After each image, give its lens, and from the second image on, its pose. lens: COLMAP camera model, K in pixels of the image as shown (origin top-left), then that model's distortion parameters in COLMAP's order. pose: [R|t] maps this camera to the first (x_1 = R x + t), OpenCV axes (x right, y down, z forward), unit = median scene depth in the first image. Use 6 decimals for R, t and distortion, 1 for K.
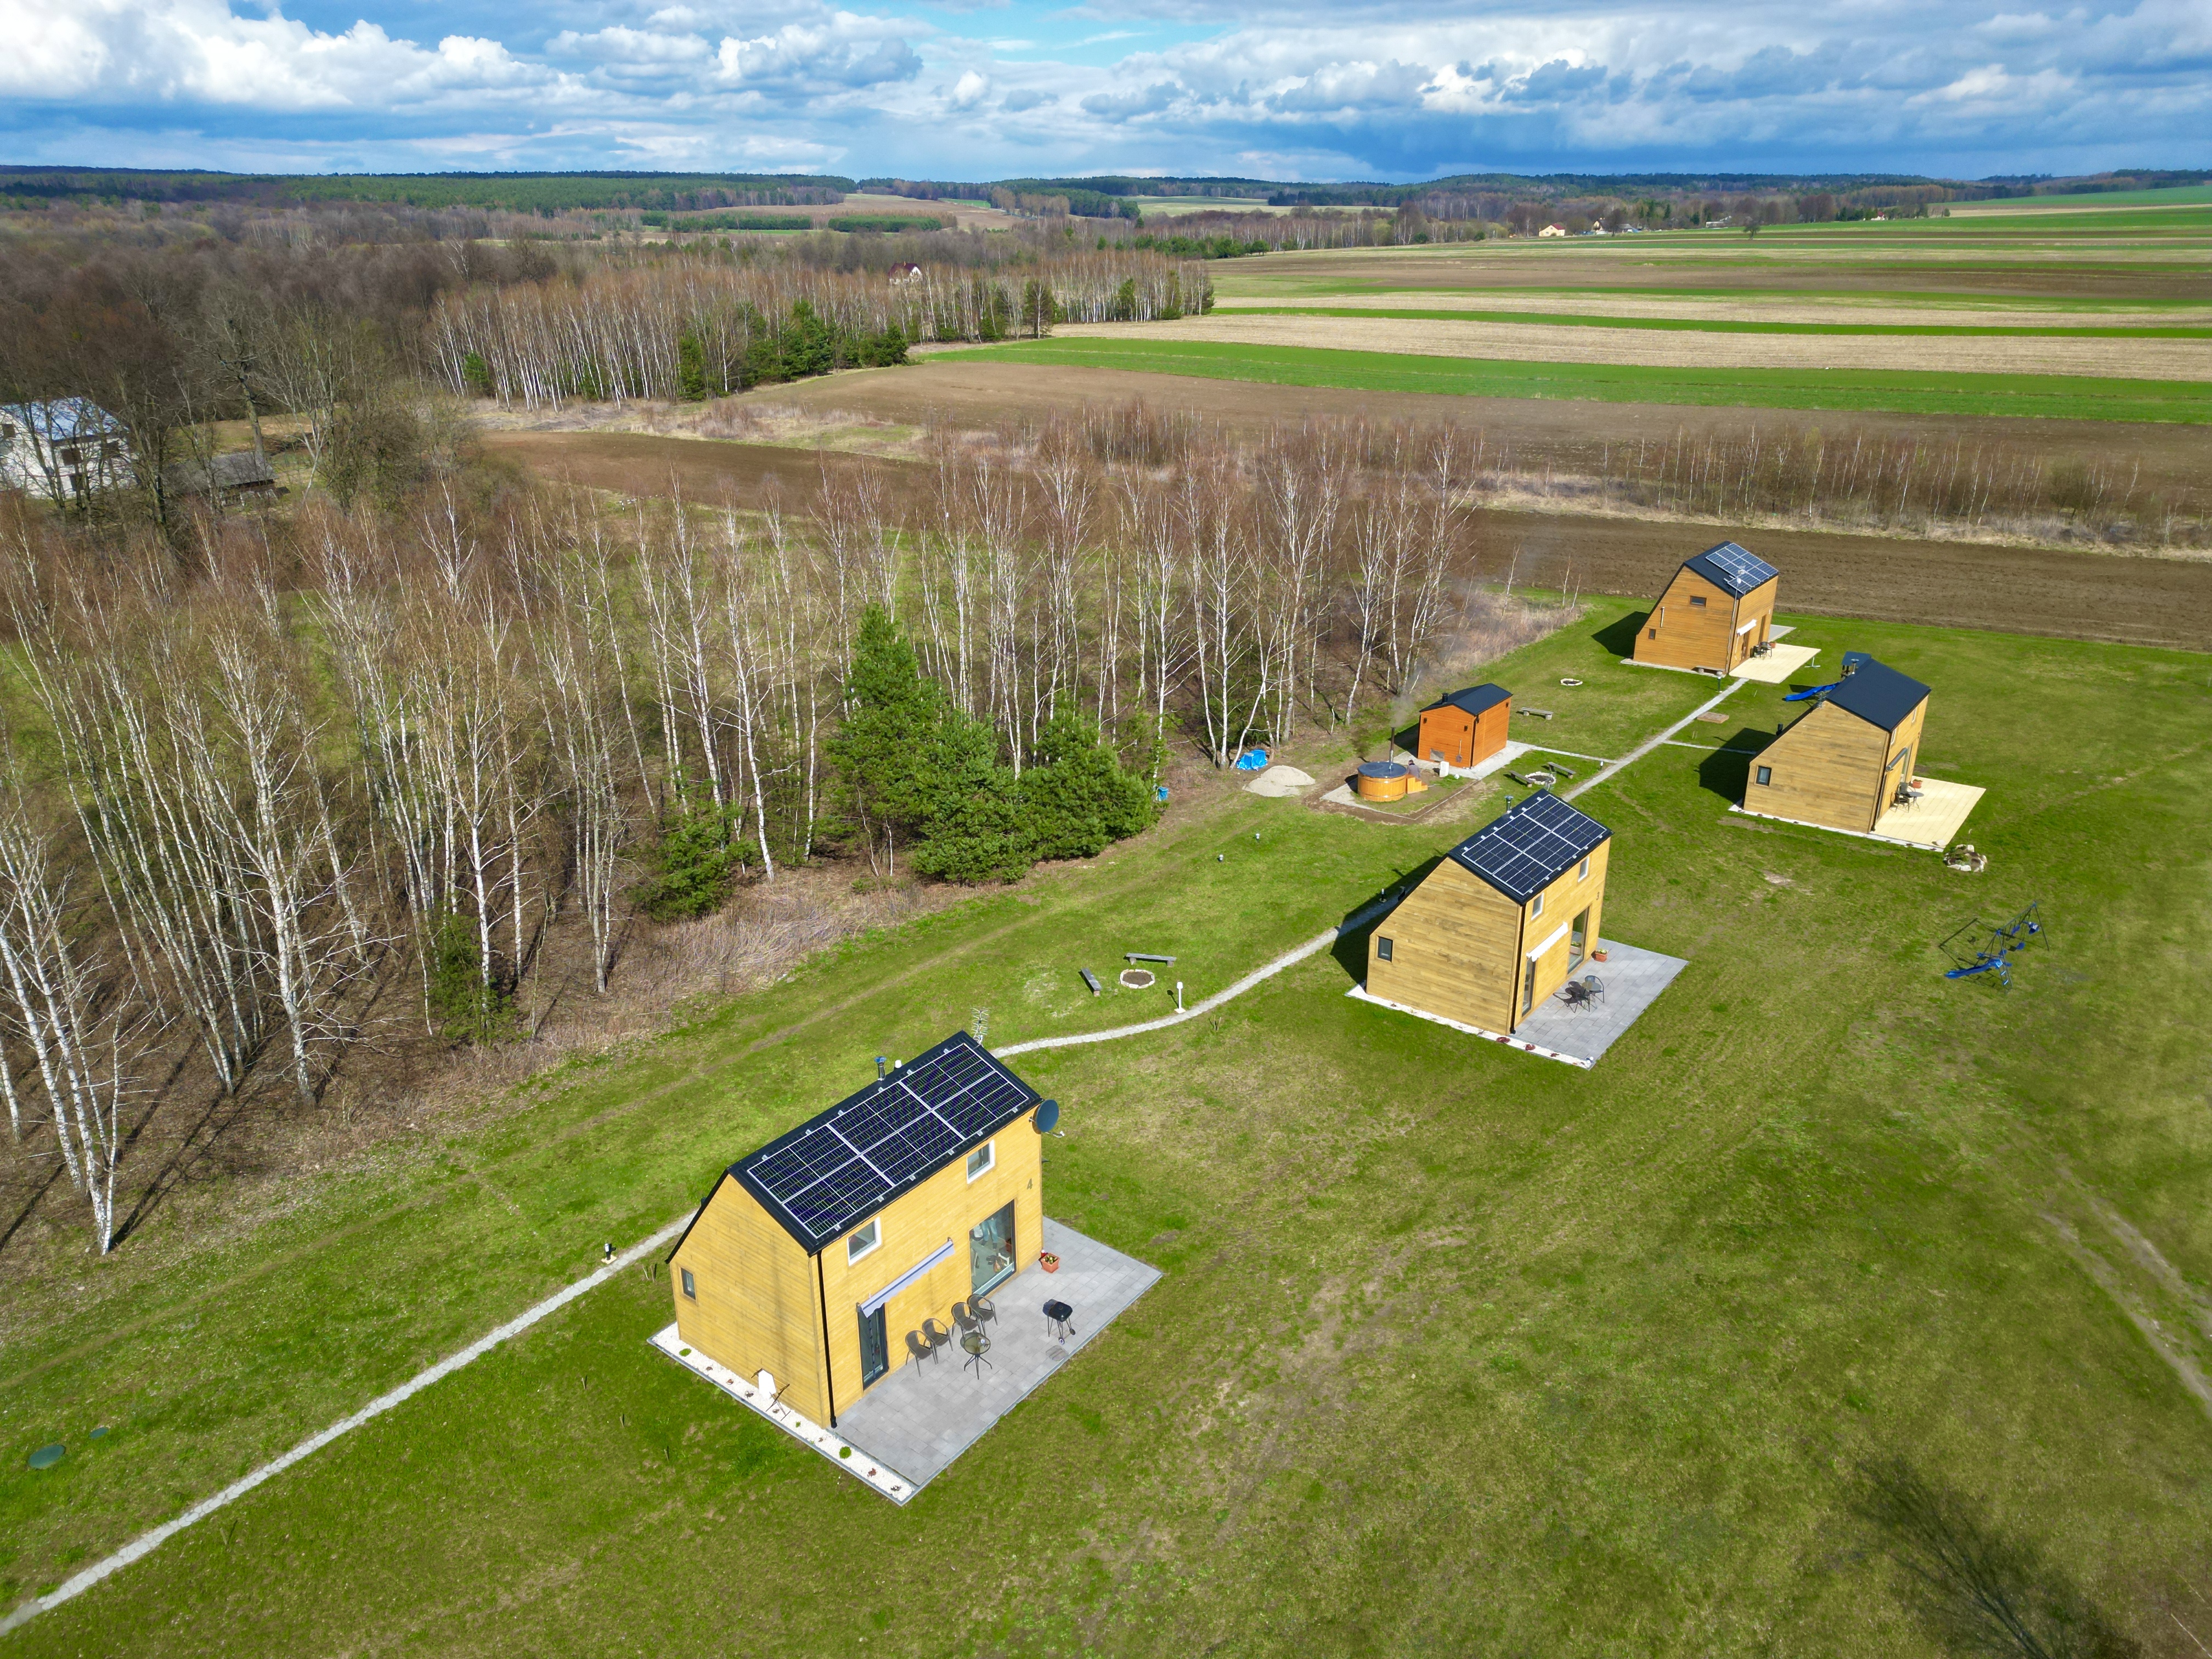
lens RADIAL K [[1526.3, 0, 1091.1], [0, 1526.3, 811.5], [0, 0, 1]] dist [0.059358, -0.043451]
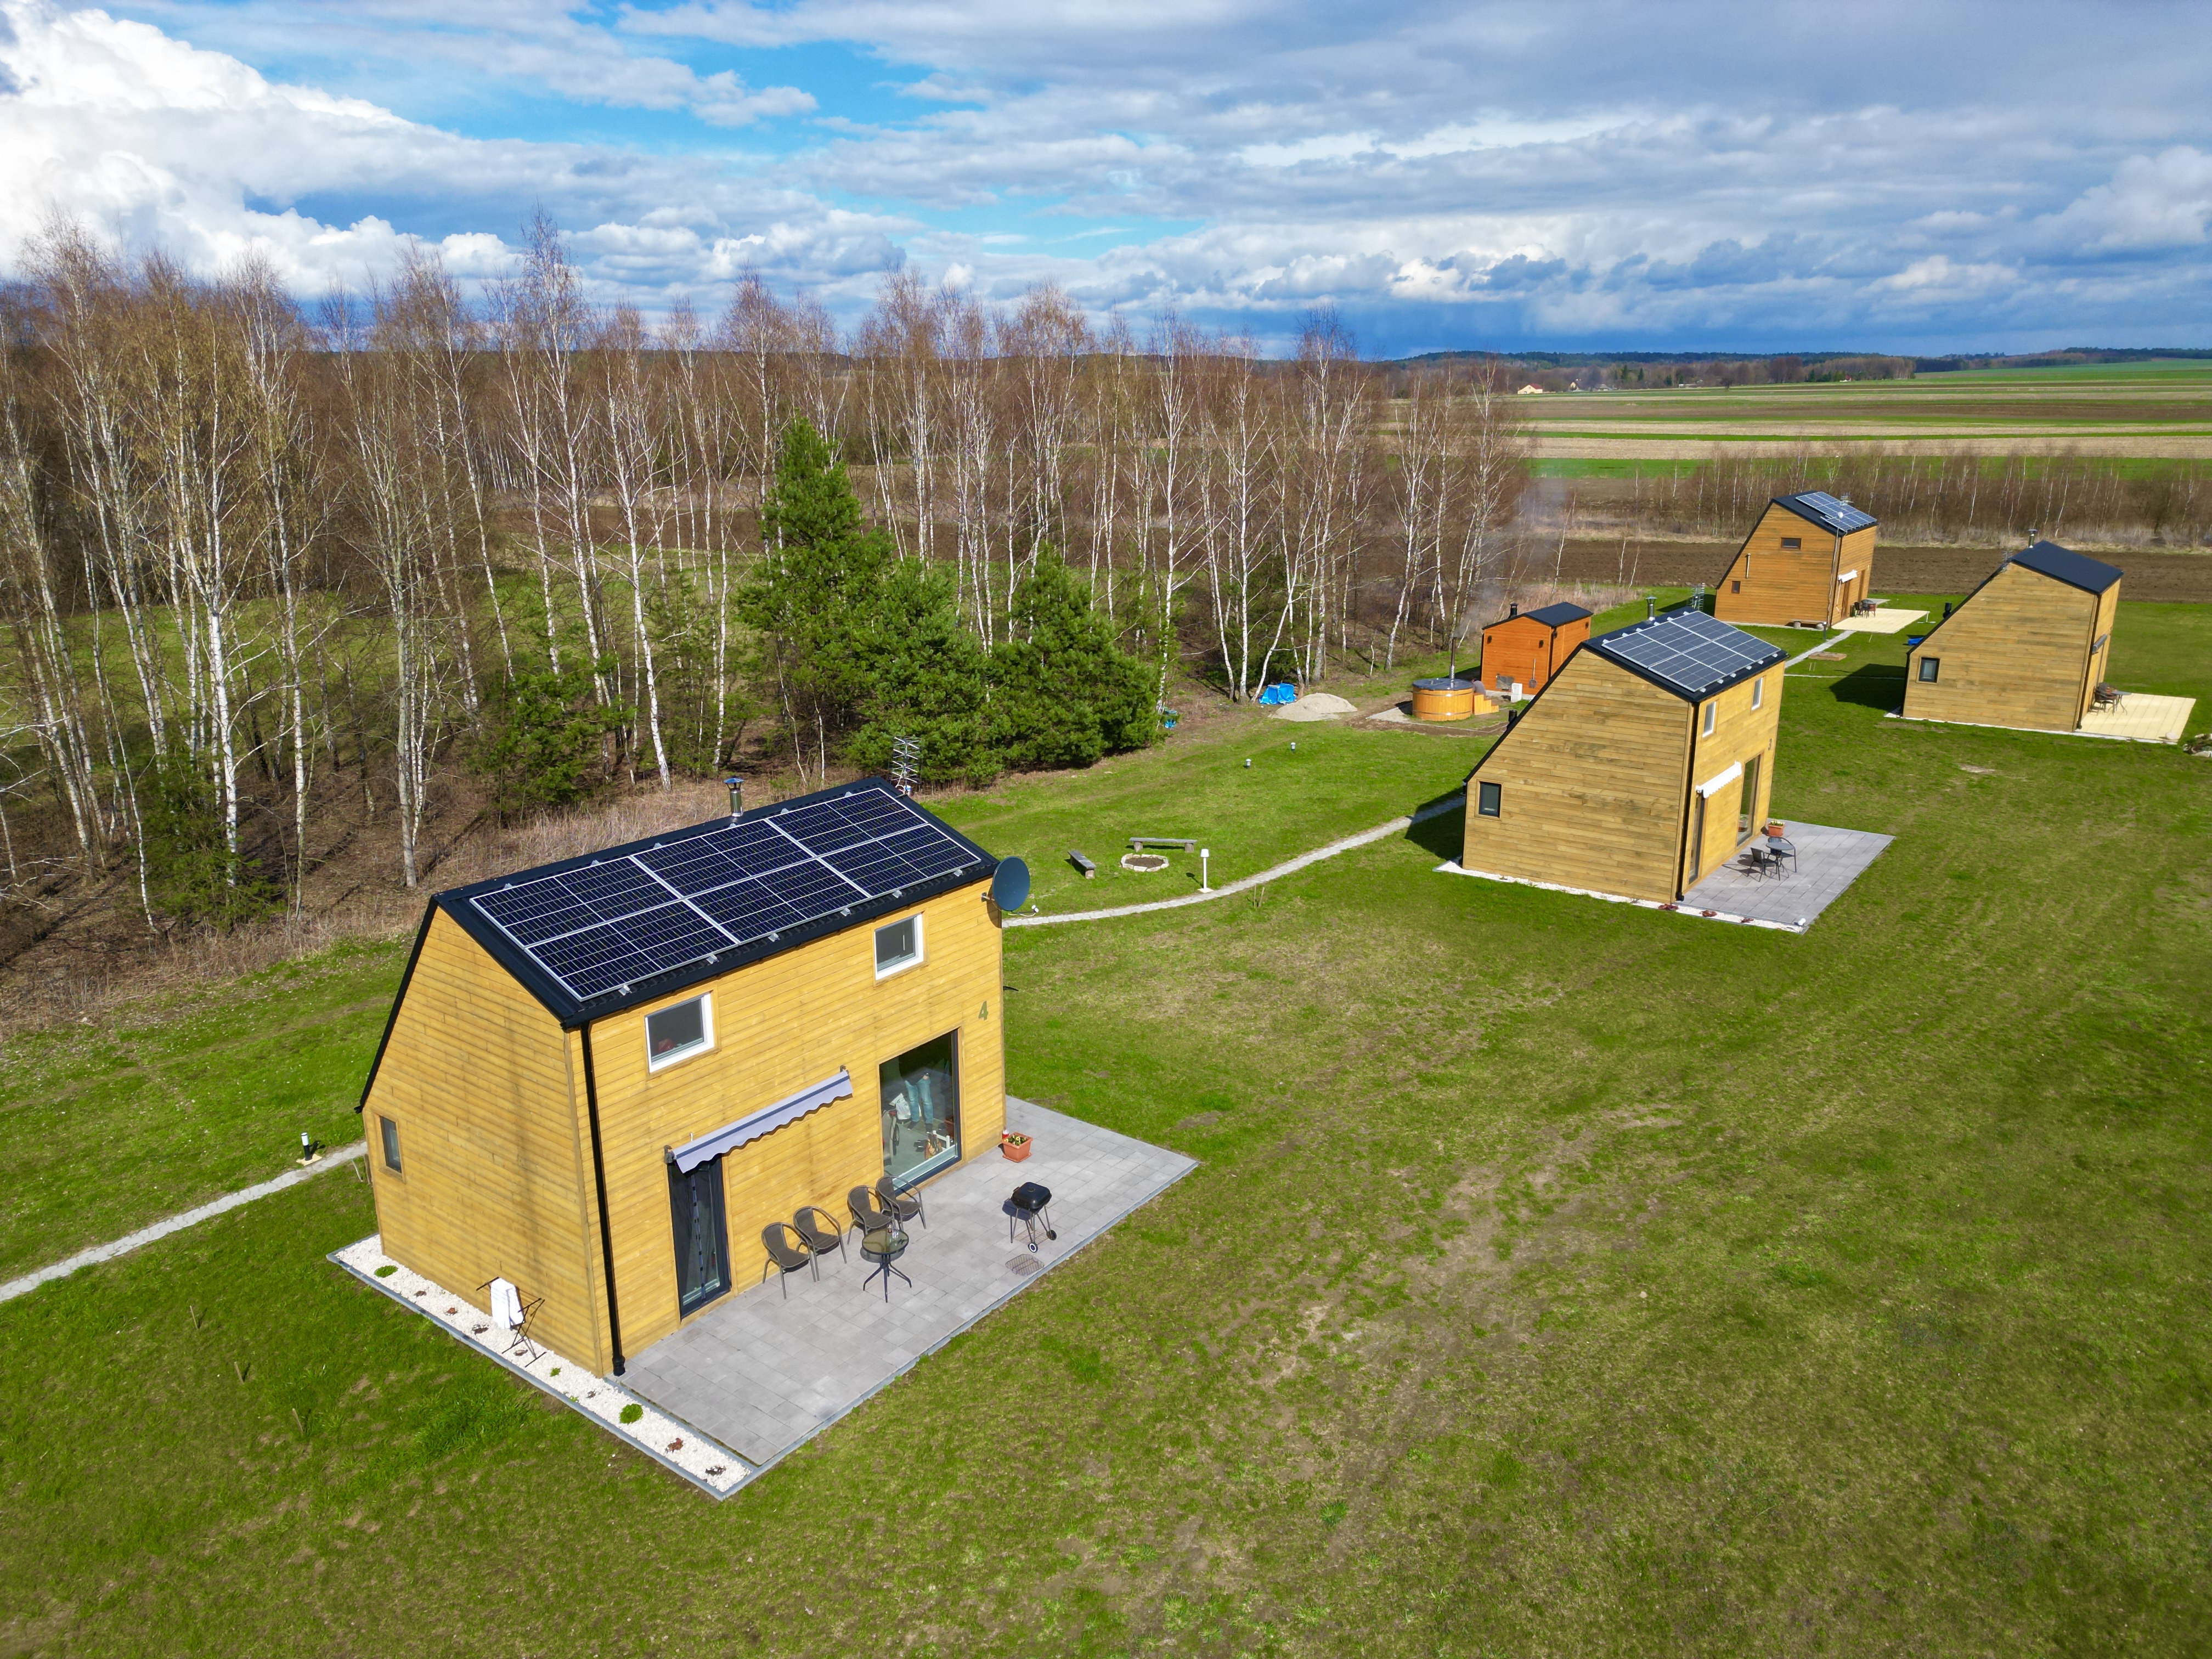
lens RADIAL K [[1526.3, 0, 1093.2], [0, 1526.3, 817.7], [0, 0, 1]] dist [0.059358, -0.043451]
pose [[0.999965, -0.001317, 0.008293, -0.000664], [0.002140, 0.994979, -0.100060, 0.217362], [-0.008119, 0.100074, 0.994947, 0.361998]]
